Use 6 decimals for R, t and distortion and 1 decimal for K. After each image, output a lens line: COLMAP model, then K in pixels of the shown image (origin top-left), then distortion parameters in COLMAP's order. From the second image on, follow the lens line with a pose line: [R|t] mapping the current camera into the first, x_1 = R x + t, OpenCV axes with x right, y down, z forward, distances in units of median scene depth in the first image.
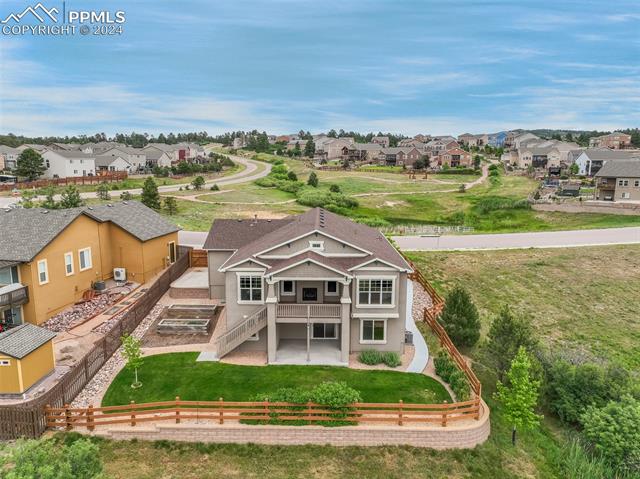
lens RADIAL K [[449.1, 0, 320.0], [0, 449.1, 239.5], [0, 0, 1]] dist [0.002978, 0.006697]
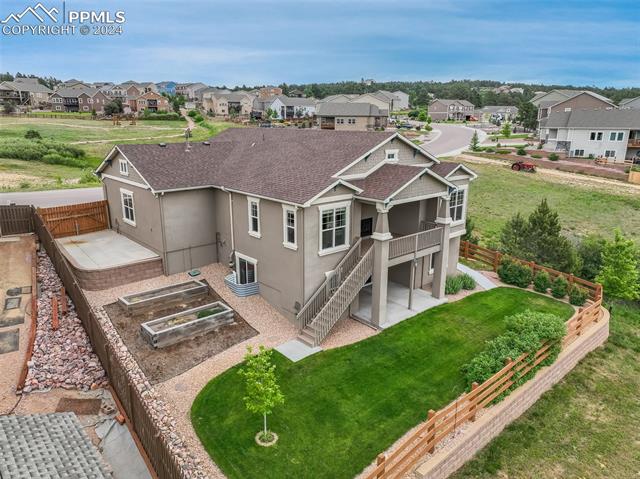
lens RADIAL K [[449.1, 0, 320.0], [0, 449.1, 239.5], [0, 0, 1]] dist [0.002978, 0.006697]
pose [[0.740357, -0.175925, 0.648785, -0.536233], [0.113092, 0.983987, 0.137764, 0.029964], [-0.662633, -0.028622, 0.748397, 0.477473]]
